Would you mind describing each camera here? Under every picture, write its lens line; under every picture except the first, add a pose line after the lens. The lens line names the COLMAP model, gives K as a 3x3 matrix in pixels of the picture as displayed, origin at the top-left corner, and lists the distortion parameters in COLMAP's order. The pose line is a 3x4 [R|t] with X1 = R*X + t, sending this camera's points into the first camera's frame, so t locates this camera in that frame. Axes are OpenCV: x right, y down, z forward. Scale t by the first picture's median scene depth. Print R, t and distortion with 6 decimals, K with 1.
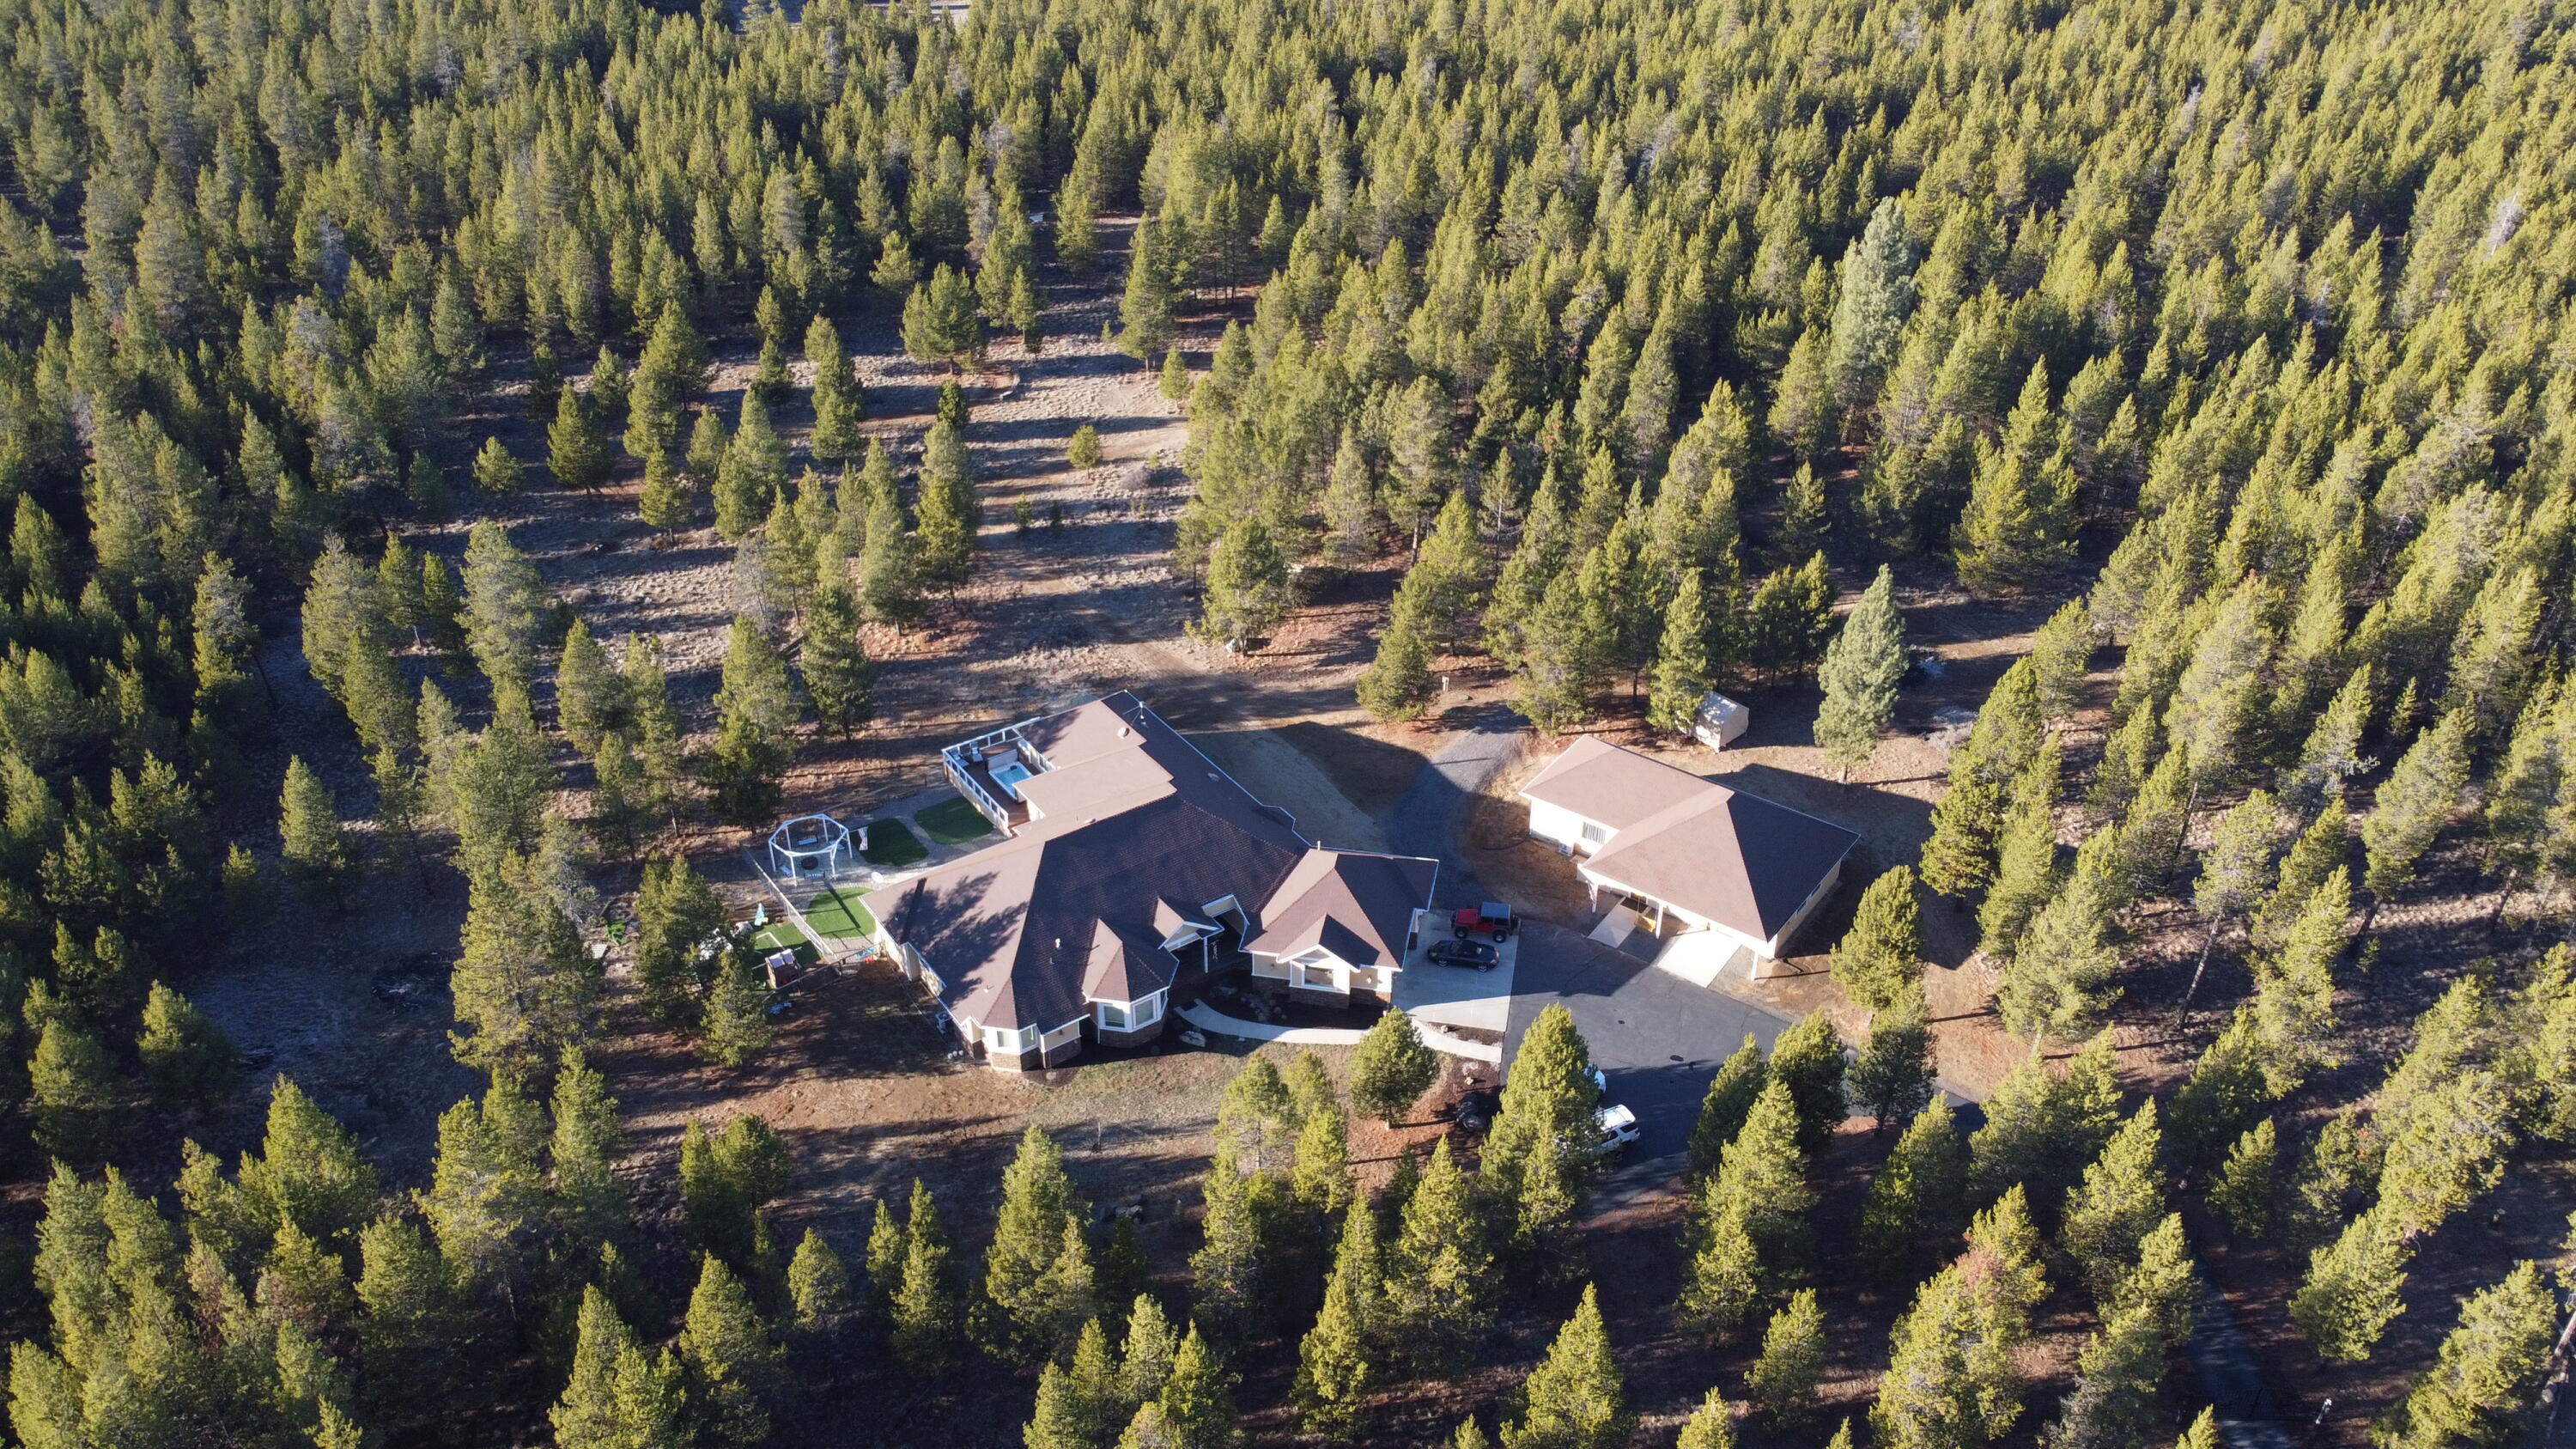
lens RADIAL K [[1959.0, 0, 1280.9], [0, 1959.0, 719.9], [0, 0, 1]] dist [-0.005220, -0.003869]
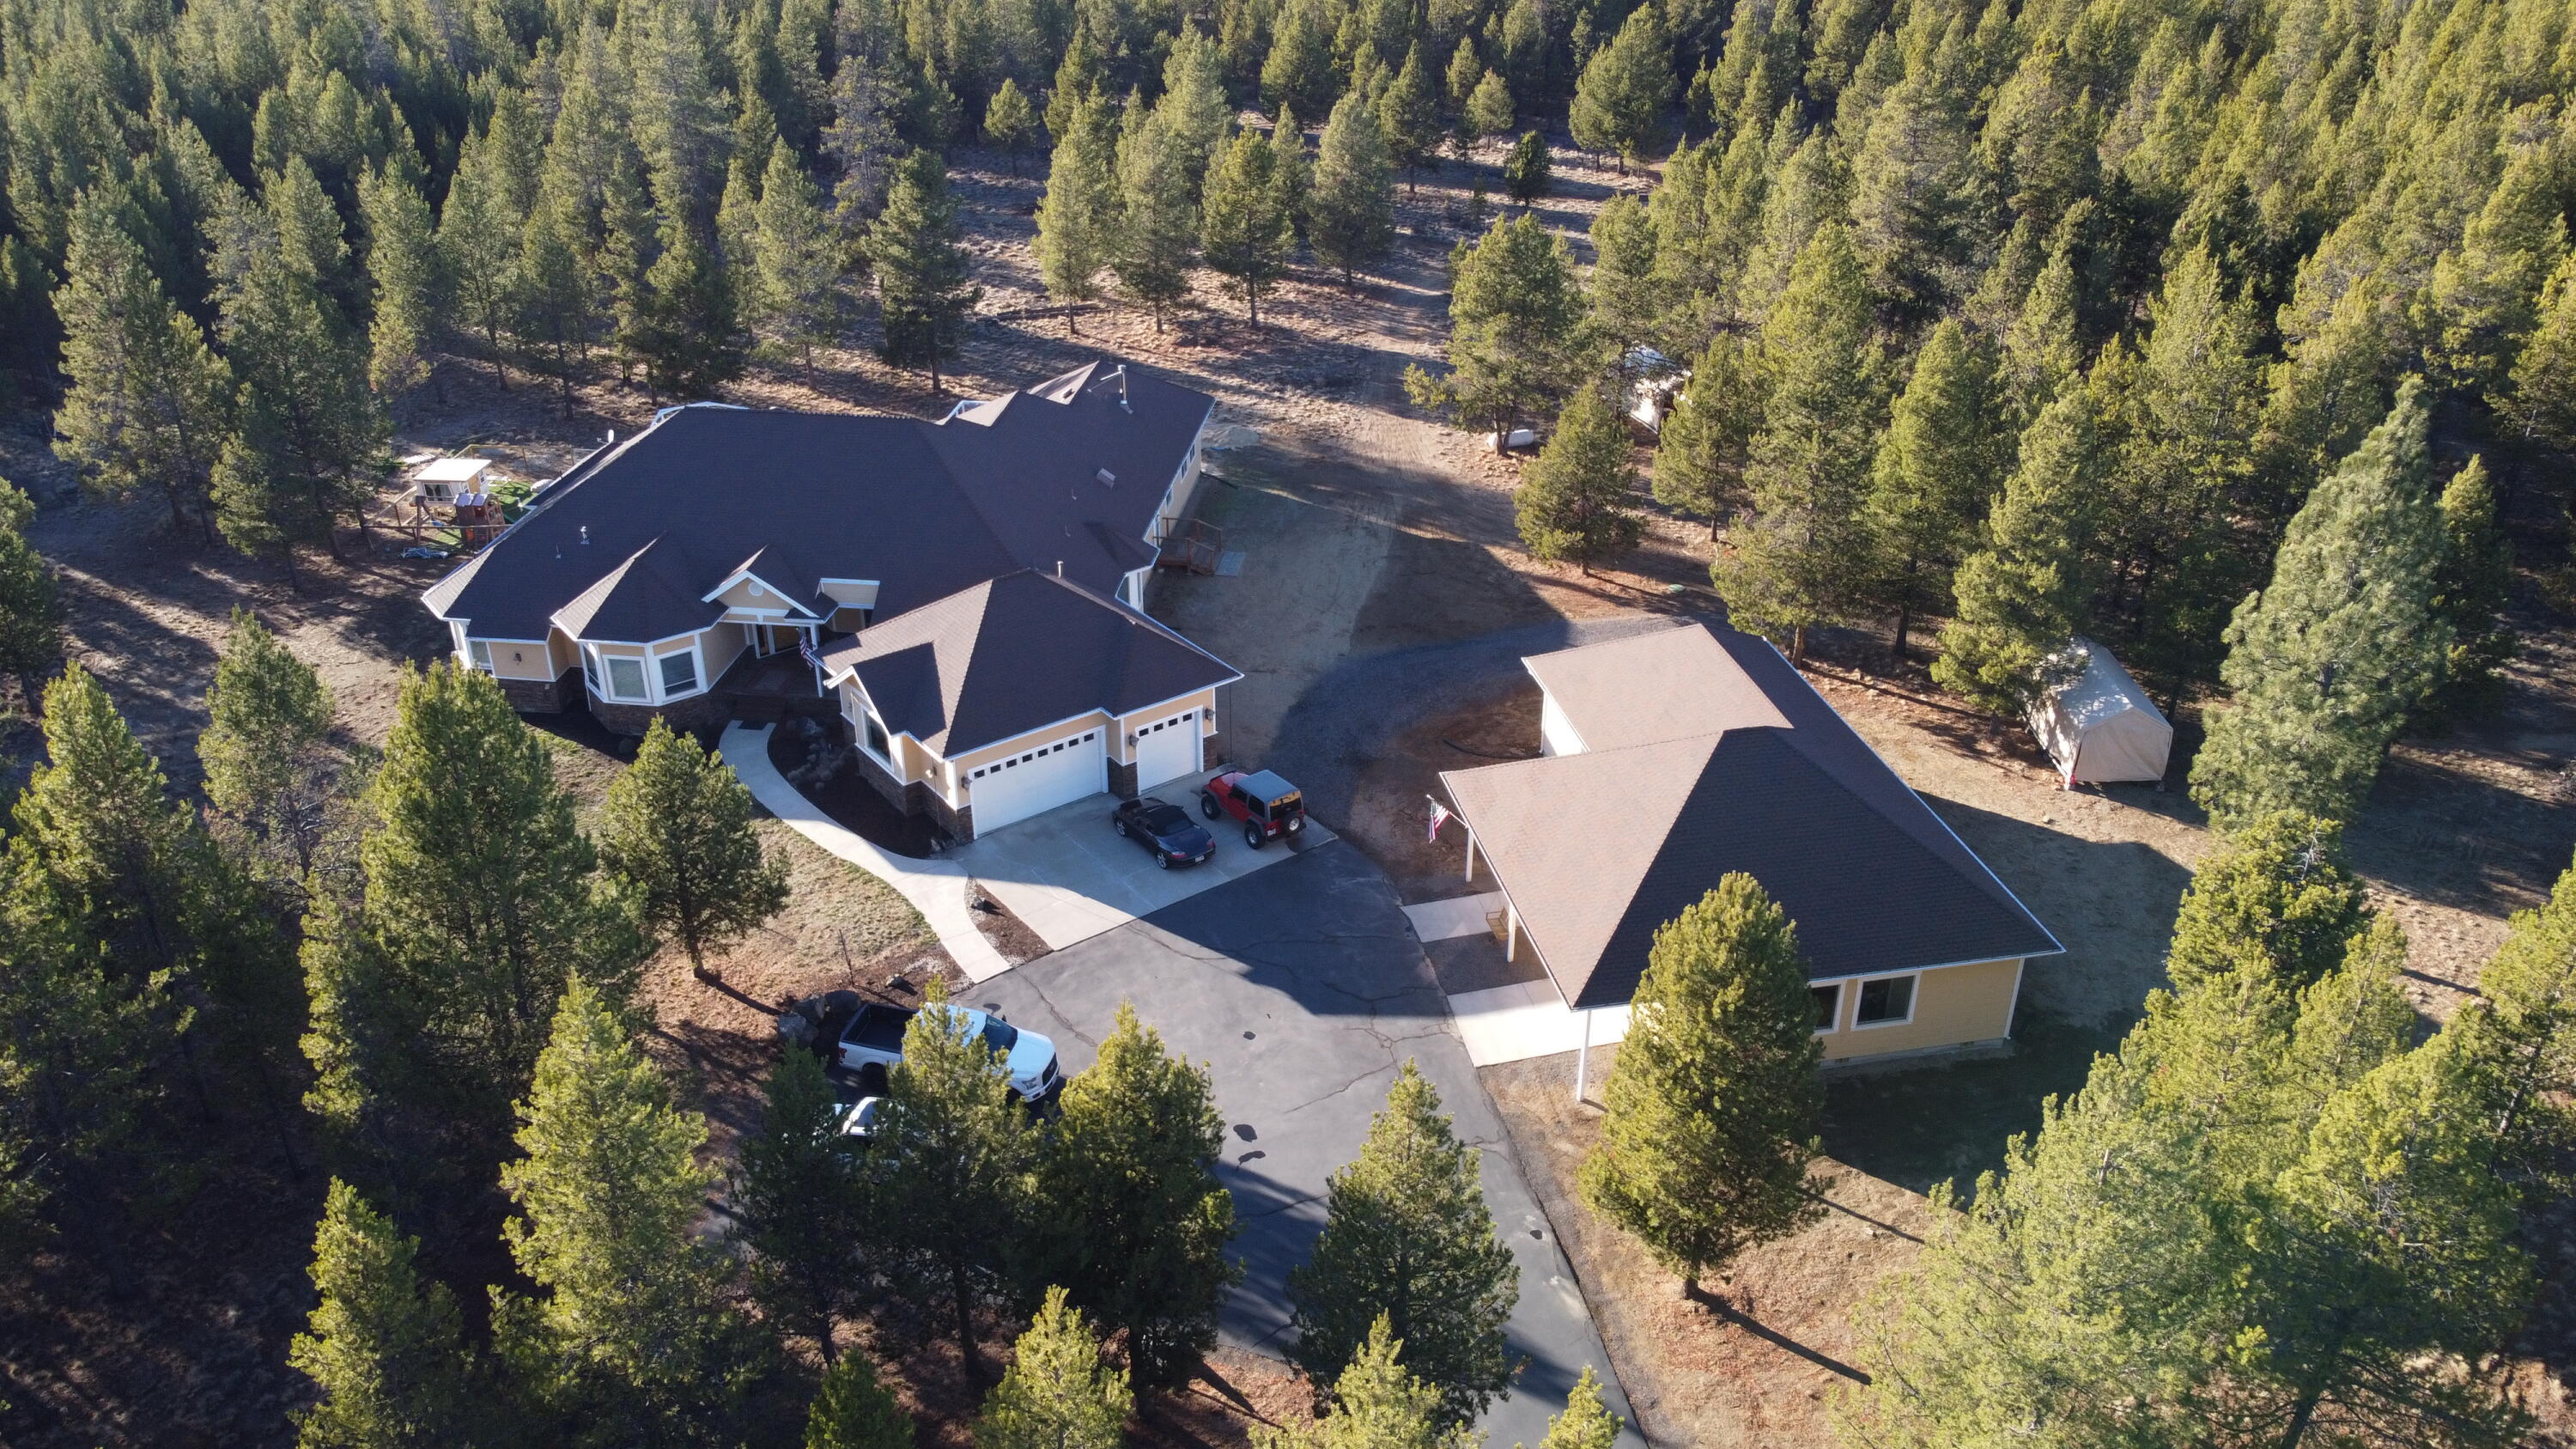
lens RADIAL K [[1959.0, 0, 1285.5], [0, 1959.0, 738.8], [0, 0, 1]] dist [-0.005220, -0.003869]
pose [[0.738916, 0.317219, -0.594453, 0.374517], [-0.358265, 0.932165, 0.052102, 0.050144], [0.570656, 0.174473, 0.802440, 0.518004]]
